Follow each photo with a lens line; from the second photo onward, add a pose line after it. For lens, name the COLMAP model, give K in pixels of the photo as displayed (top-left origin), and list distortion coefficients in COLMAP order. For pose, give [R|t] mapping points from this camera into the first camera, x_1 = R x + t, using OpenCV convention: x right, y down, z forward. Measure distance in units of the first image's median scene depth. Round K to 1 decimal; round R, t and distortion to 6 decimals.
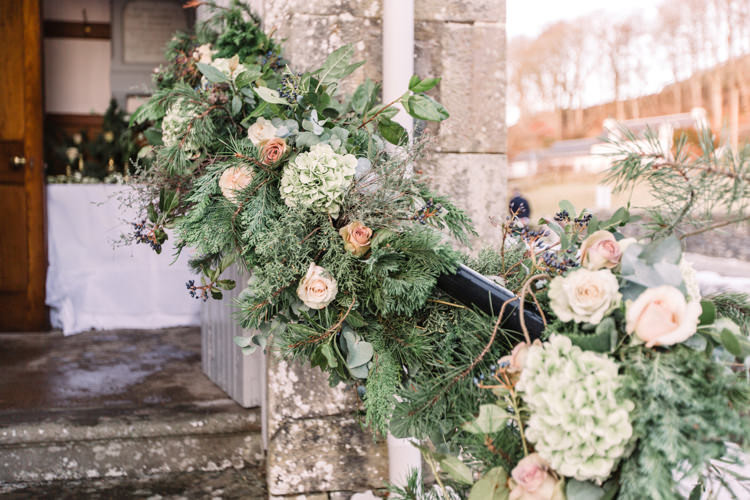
lens RADIAL K [[751.9, 0, 375.0], [0, 751.9, 250.0], [0, 0, 1]] dist [-0.019745, -0.008613]
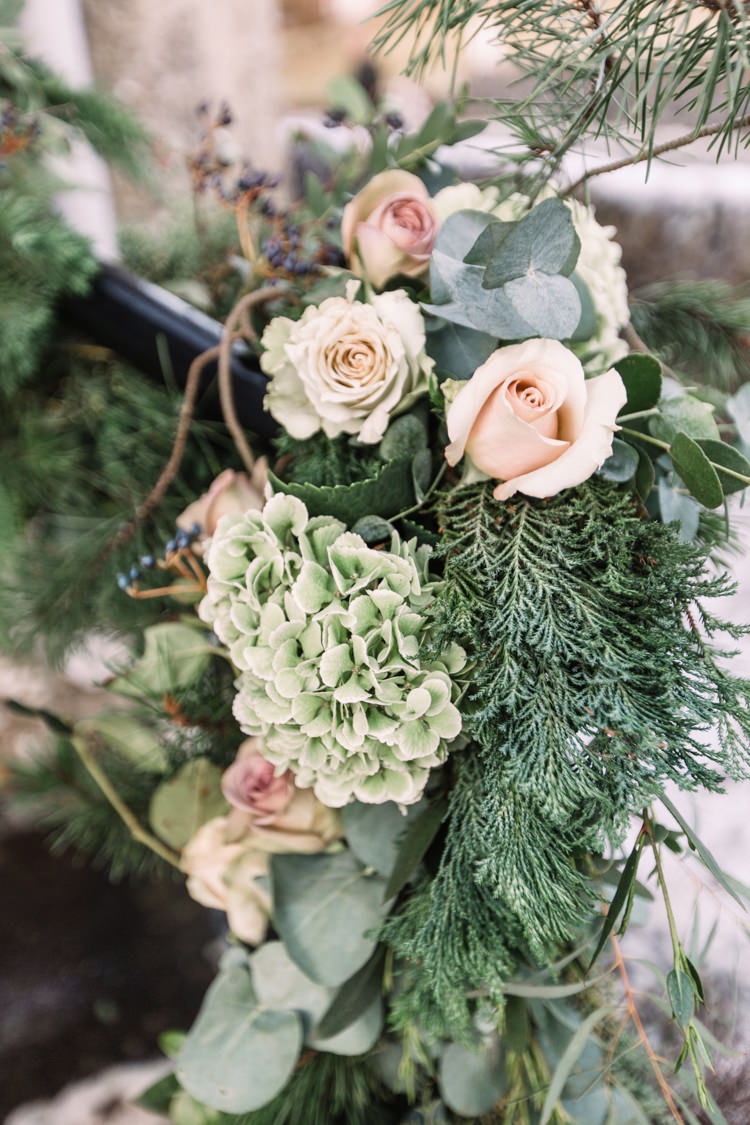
lens RADIAL K [[1127.8, 0, 375.0], [0, 1127.8, 562.5], [0, 0, 1]] dist [-0.019745, -0.008613]
pose [[0.977959, -0.145780, 0.149482, 0.198353], [0.083262, 0.928810, 0.361082, -0.057448], [-0.191479, -0.340677, 0.920475, 0.435132]]
